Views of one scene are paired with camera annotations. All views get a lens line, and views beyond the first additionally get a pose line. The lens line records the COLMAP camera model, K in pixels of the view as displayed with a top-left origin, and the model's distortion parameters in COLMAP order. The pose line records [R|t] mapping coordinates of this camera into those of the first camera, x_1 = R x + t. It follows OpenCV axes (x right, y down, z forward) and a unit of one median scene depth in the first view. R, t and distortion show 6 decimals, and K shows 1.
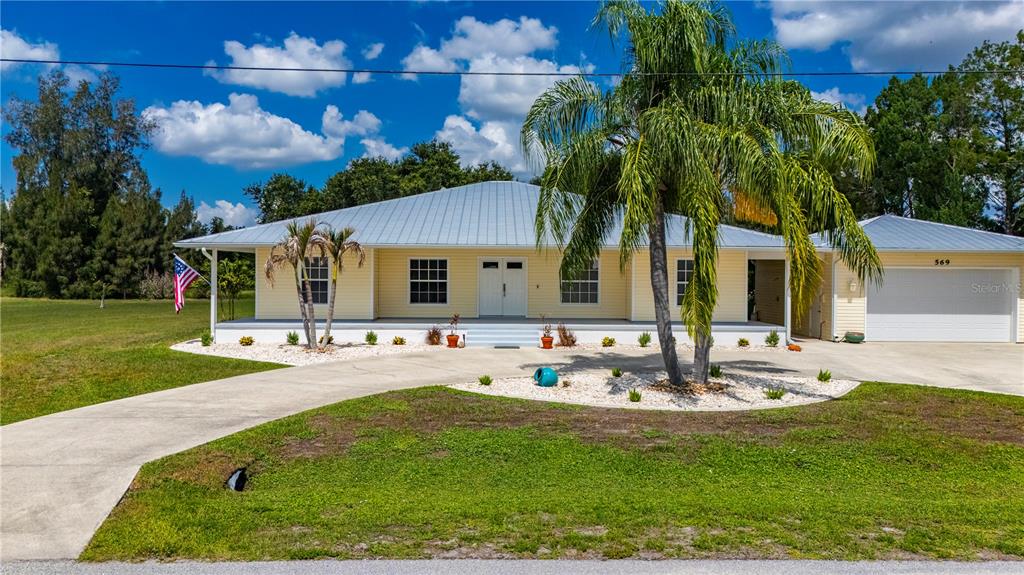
lens RADIAL K [[752.0, 0, 511.1], [0, 752.0, 287.7], [0, 0, 1]] dist [0.063562, -0.057946]
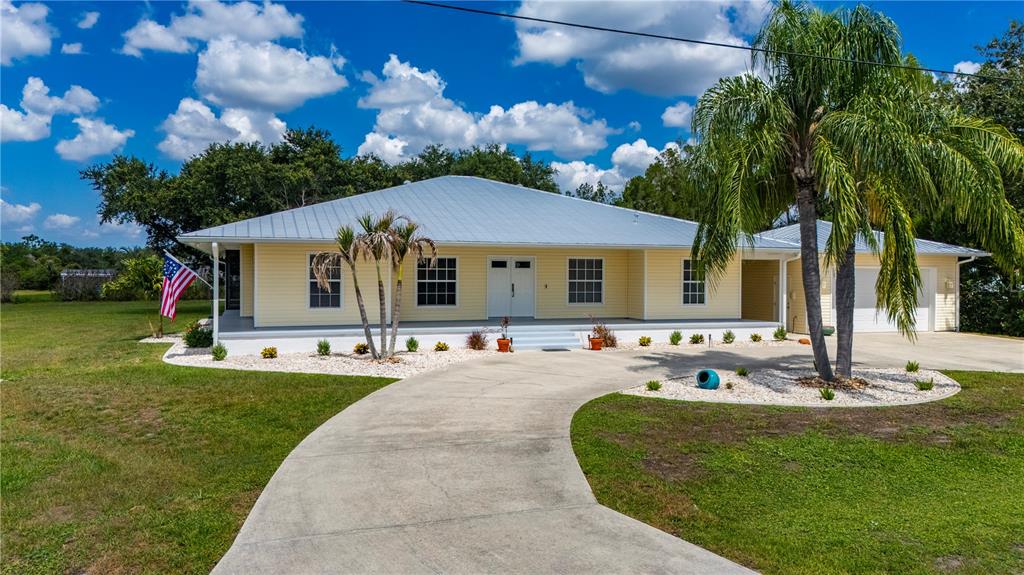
lens RADIAL K [[752.0, 0, 511.1], [0, 752.0, 287.7], [0, 0, 1]] dist [0.063562, -0.057946]
pose [[0.948753, -0.007688, 0.315926, -0.347012], [0.006764, 0.999969, 0.004019, -0.004413], [-0.315947, -0.001676, 0.948775, 0.098054]]
